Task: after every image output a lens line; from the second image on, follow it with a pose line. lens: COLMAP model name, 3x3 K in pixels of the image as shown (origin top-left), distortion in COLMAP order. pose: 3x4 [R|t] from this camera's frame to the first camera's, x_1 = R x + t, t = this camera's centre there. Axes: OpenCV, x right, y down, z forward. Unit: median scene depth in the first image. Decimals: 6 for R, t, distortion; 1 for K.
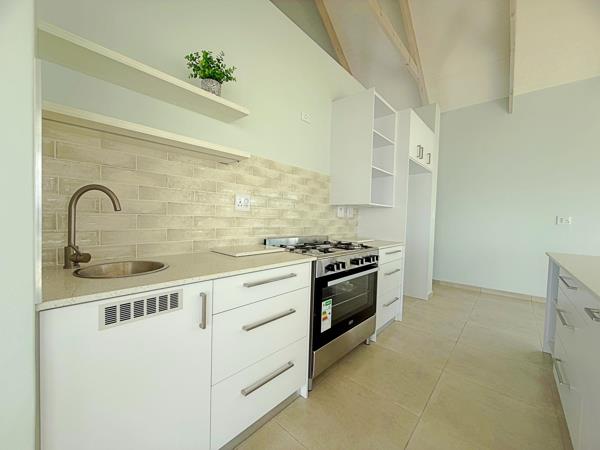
lens RADIAL K [[241.8, 0, 299.3], [0, 241.8, 223.2], [0, 0, 1]] dist [0.006841, -0.001360]
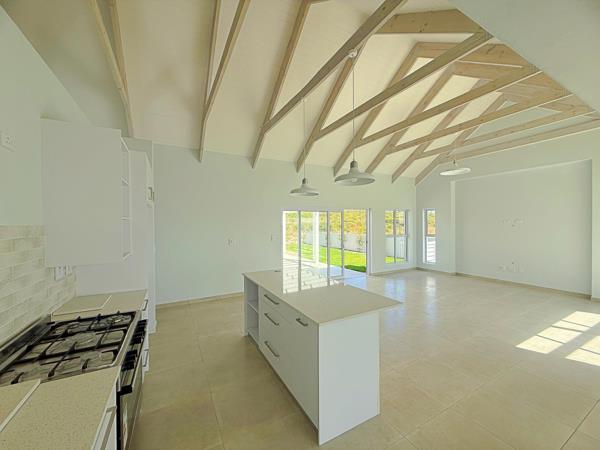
lens RADIAL K [[241.8, 0, 297.0], [0, 241.8, 224.2], [0, 0, 1]] dist [0.006841, -0.001360]
pose [[0.344405, -0.043294, 0.937822, -0.341431], [0.040615, 0.998688, 0.031189, -0.242646], [-0.937942, 0.027348, 0.345712, 0.122807]]
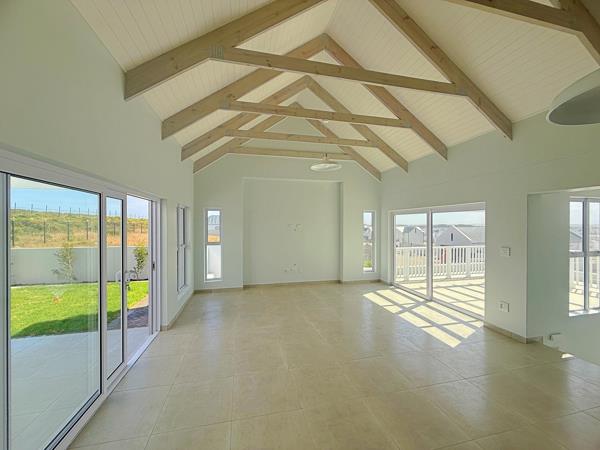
lens RADIAL K [[241.8, 0, 297.8], [0, 241.8, 226.7], [0, 0, 1]] dist [0.006841, -0.001360]
pose [[-0.820449, -0.042948, 0.570104, 1.369200], [-0.019663, 0.998704, 0.046938, -0.218971], [-0.571381, 0.027300, -0.820231, 1.171086]]
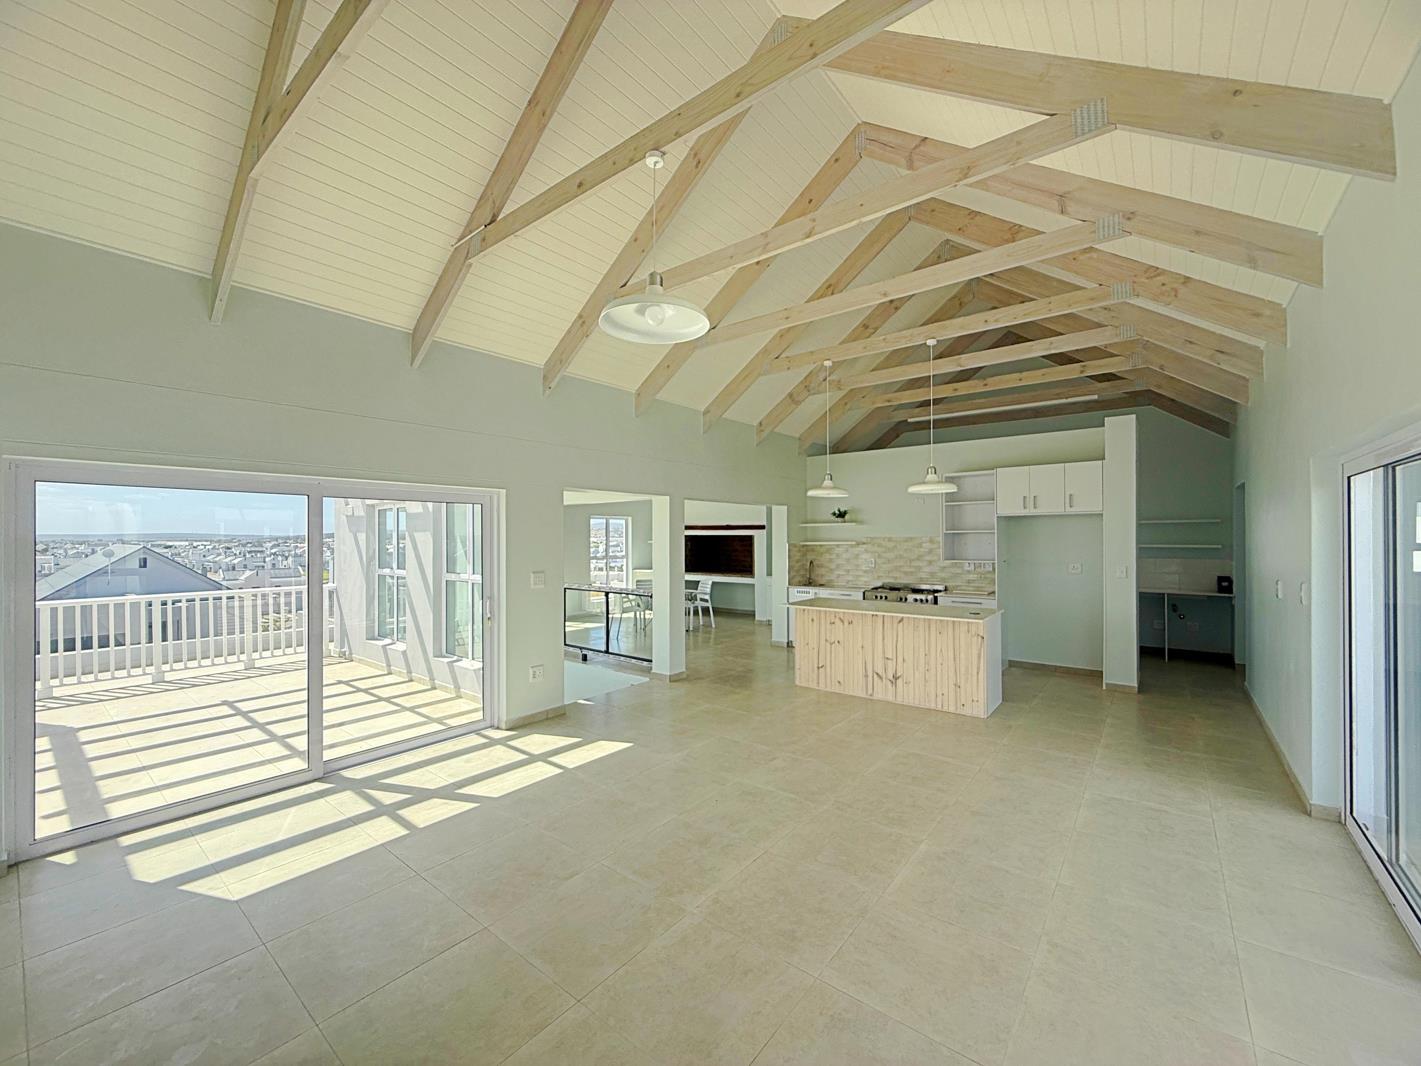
lens RADIAL K [[572.7, 0, 716.4], [0, 572.7, 533.8], [0, 0, 1]] dist [0.006841, -0.001360]
pose [[0.056227, -0.039000, -0.997656, 3.462714], [-0.013150, 0.999121, -0.039799, -0.094195], [0.998331, 0.015357, 0.055665, -0.401104]]
